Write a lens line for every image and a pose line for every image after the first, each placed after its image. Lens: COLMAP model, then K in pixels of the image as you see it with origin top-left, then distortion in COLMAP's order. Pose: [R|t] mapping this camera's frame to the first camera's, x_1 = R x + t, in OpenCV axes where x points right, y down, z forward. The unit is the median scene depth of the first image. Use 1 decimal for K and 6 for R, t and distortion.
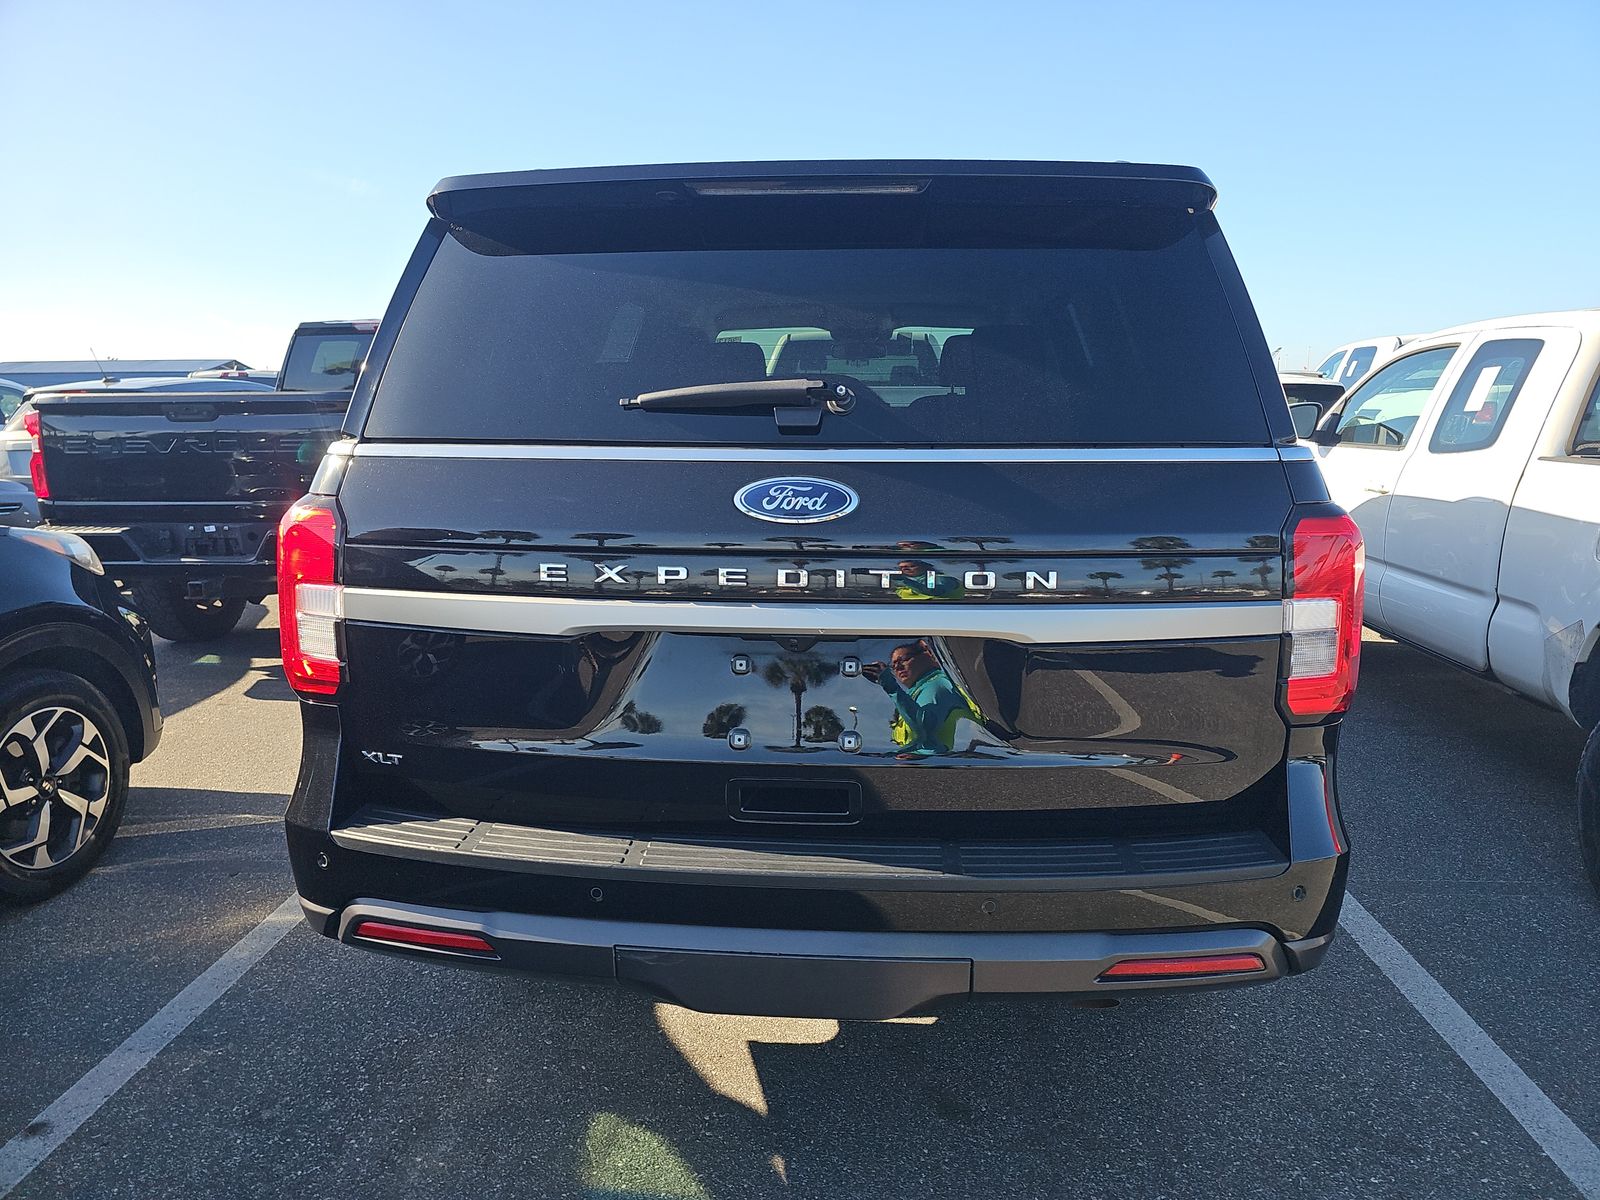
lens RADIAL K [[1059.4, 0, 800.0], [0, 1059.4, 600.0], [0, 0, 1]] dist [0.089039, -0.146506]
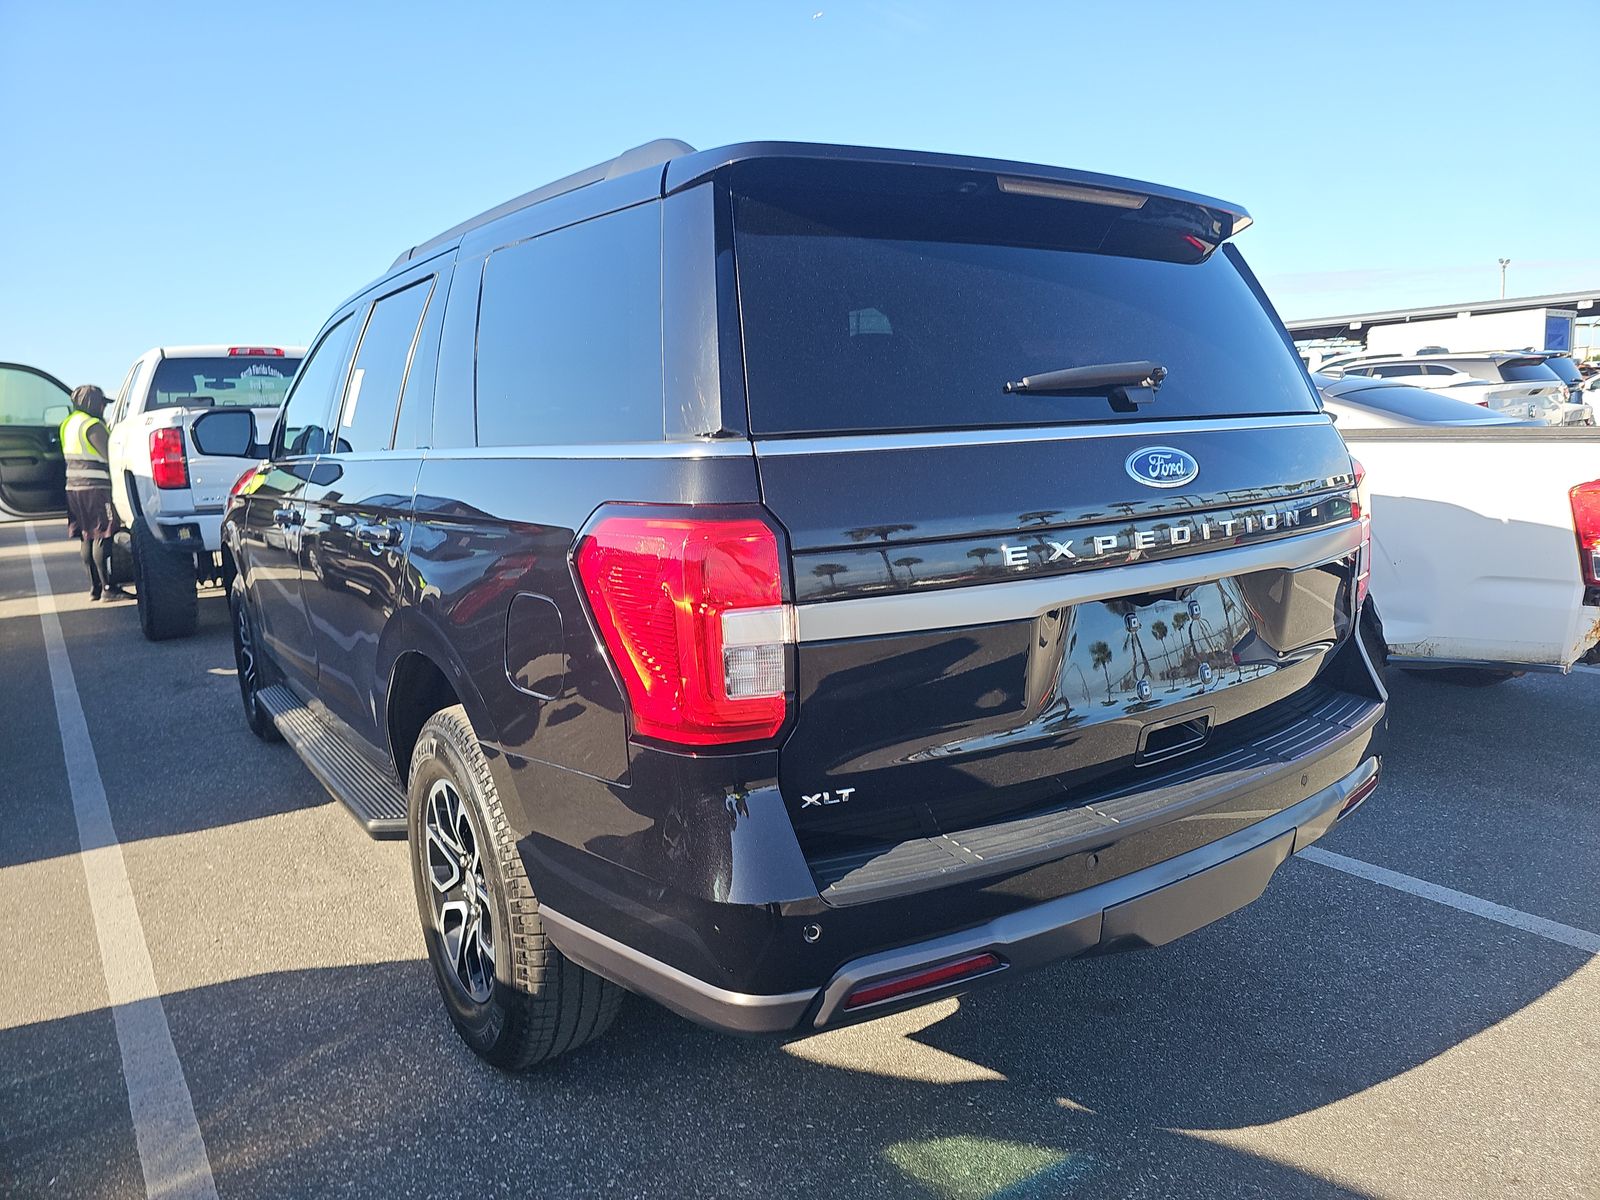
lens RADIAL K [[1059.4, 0, 800.0], [0, 1059.4, 600.0], [0, 0, 1]] dist [0.089039, -0.146506]
pose [[0.771523, -0.130629, 0.622646, -0.939292], [0.153770, 0.987965, 0.016735, -0.030380], [-0.617338, 0.082833, 0.782325, 0.330925]]
